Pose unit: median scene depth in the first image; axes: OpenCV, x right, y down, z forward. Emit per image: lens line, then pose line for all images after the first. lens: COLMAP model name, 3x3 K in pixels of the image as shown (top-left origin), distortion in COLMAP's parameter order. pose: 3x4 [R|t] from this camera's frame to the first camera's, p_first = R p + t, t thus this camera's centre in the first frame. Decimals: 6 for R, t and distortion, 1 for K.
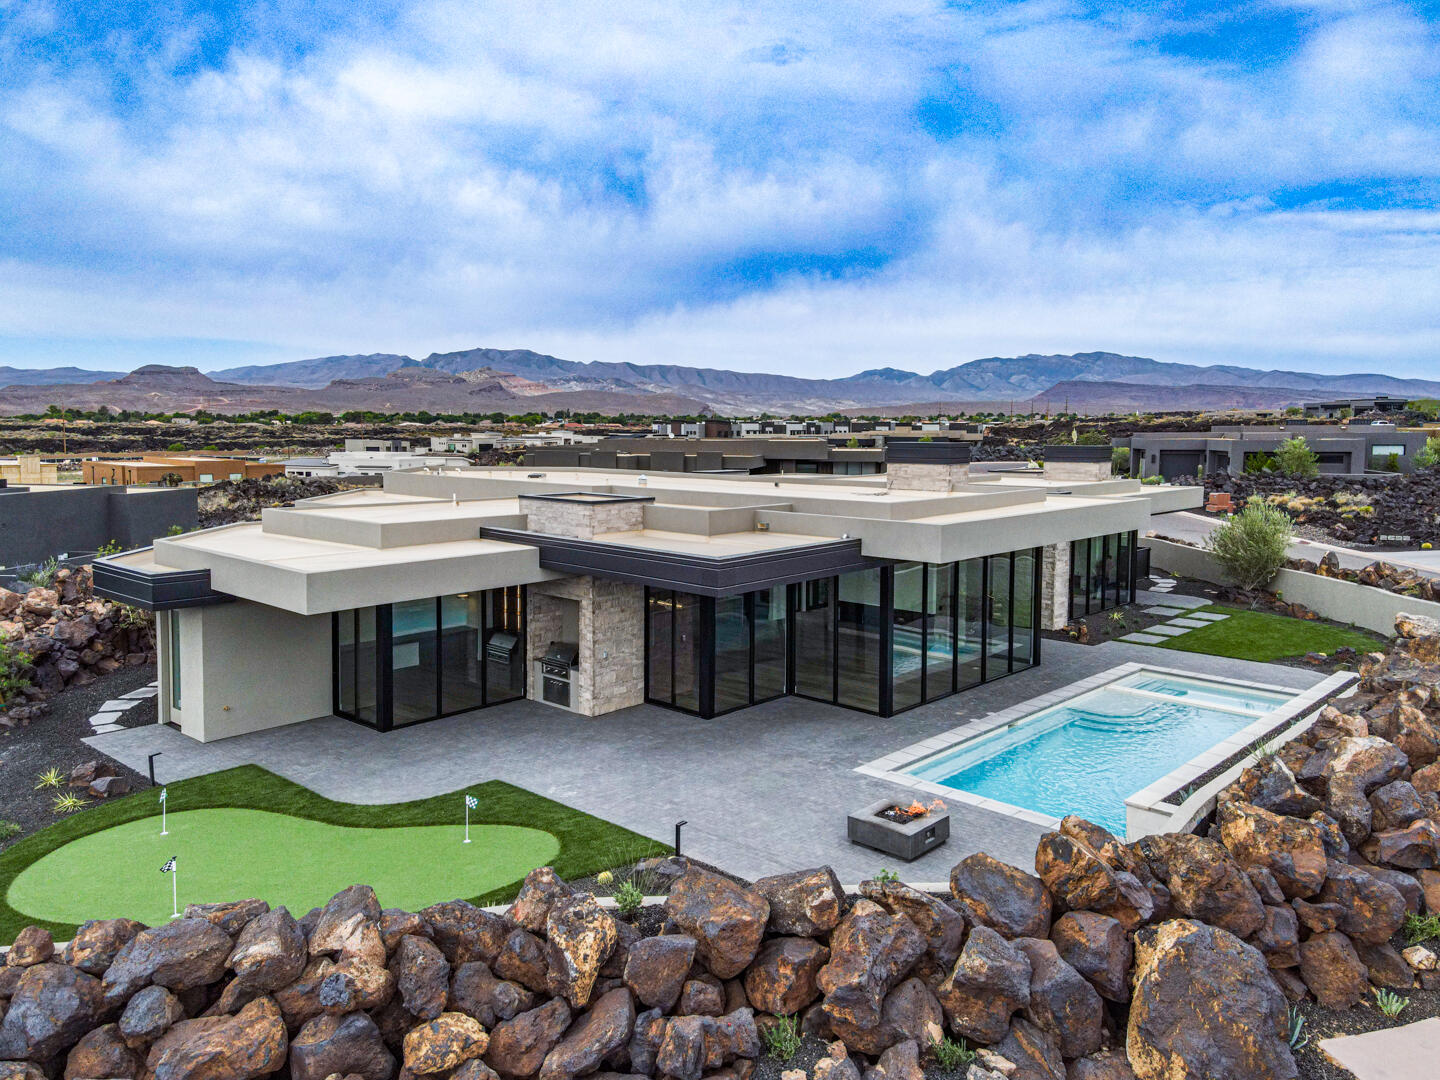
lens RADIAL K [[1017.4, 0, 711.2], [0, 1017.4, 579.7], [0, 0, 1]] dist [0.244573, -0.252444]
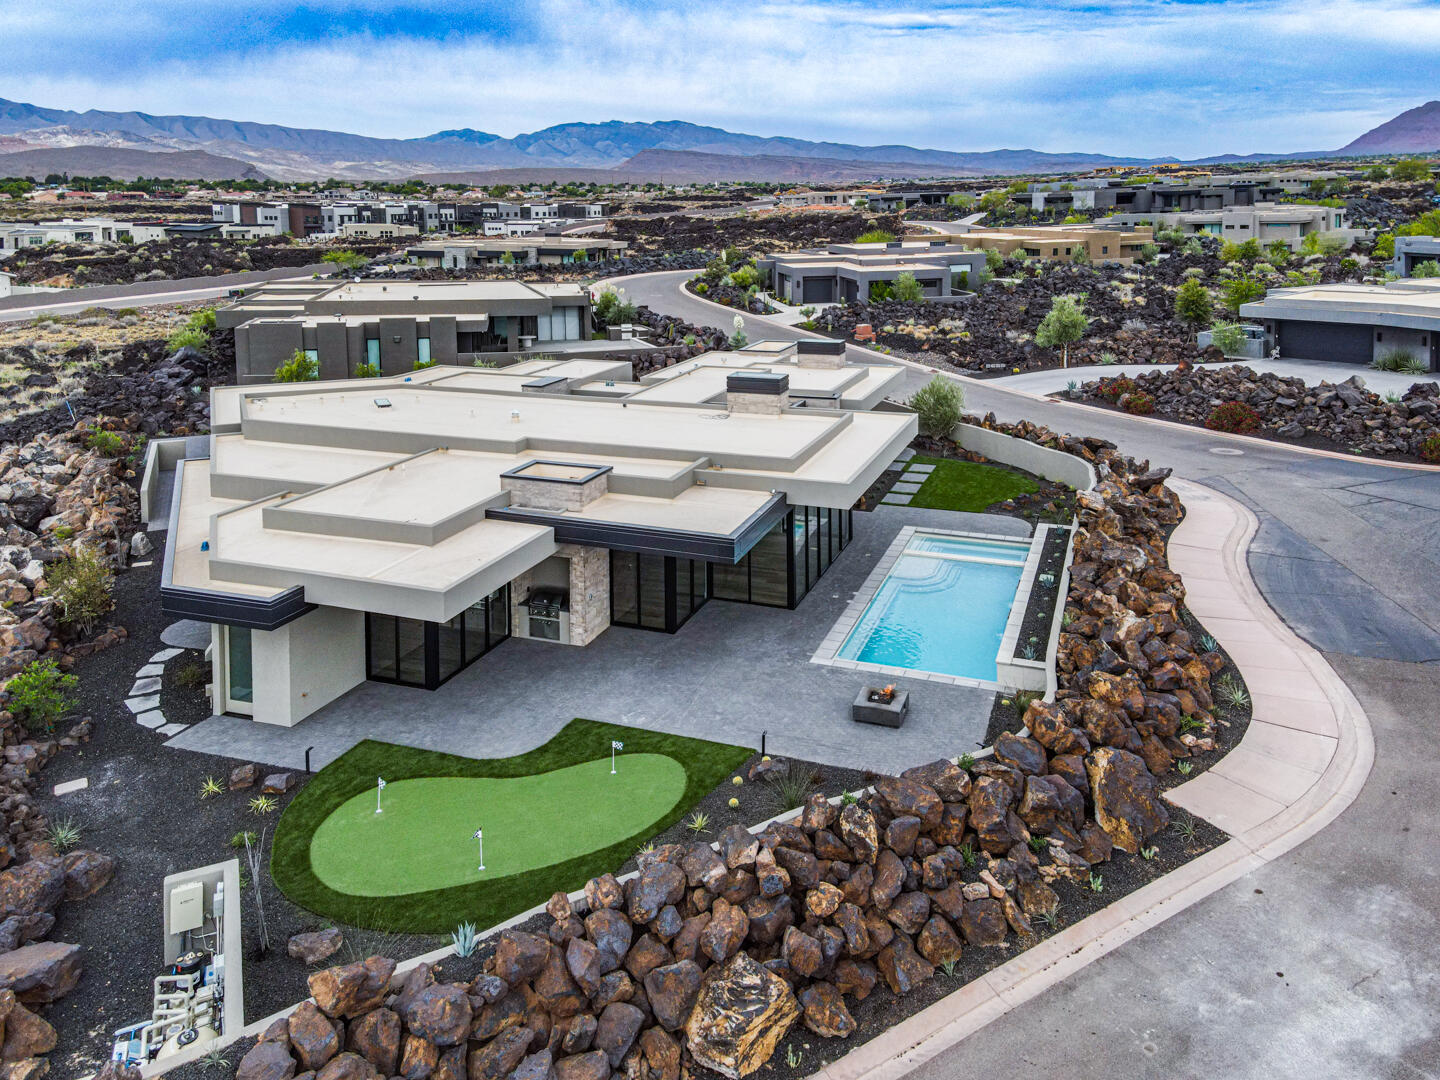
lens RADIAL K [[1053.3, 0, 724.1], [0, 1053.3, 483.6], [0, 0, 1]] dist [0.131618, -0.006296]
pose [[0.926329, -0.113252, 0.359290, -0.410014], [0.071484, 0.989256, 0.127523, -0.221563], [-0.369872, -0.092445, 0.924472, -0.254080]]
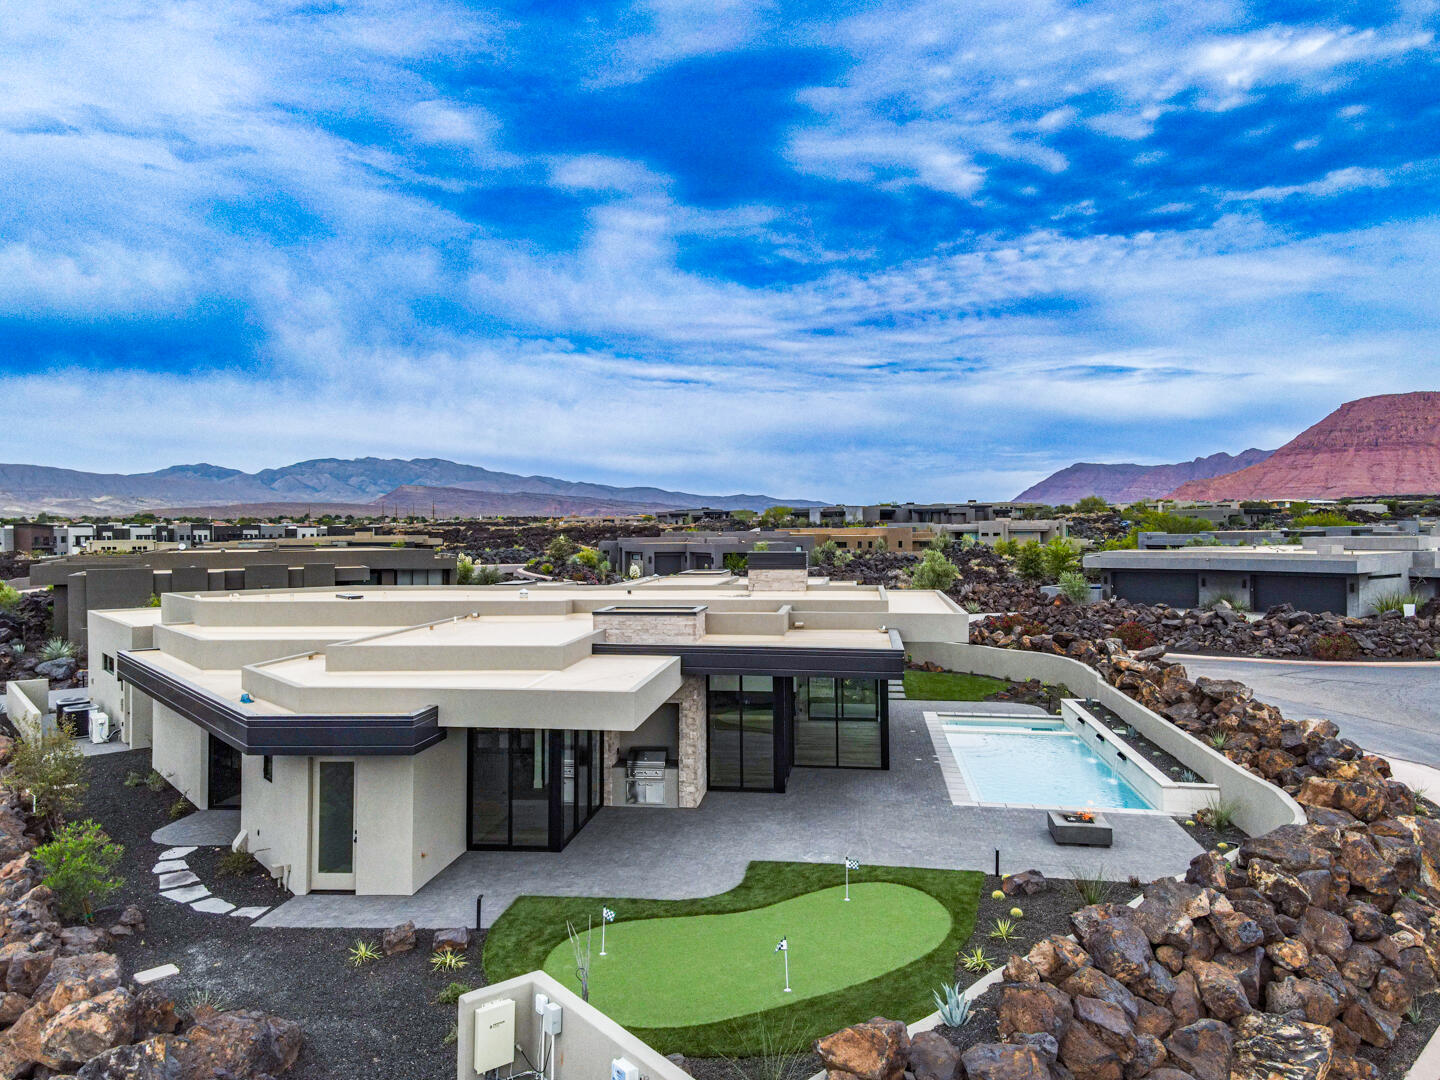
lens RADIAL K [[1025.5, 0, 730.7], [0, 1025.5, 535.9], [0, 0, 1]] dist [0.243645, -0.240311]
pose [[0.817503, -0.016926, 0.575675, -0.739926], [0.096725, 0.989405, -0.108266, -0.031348], [-0.567744, 0.144190, 0.810479, 0.026635]]
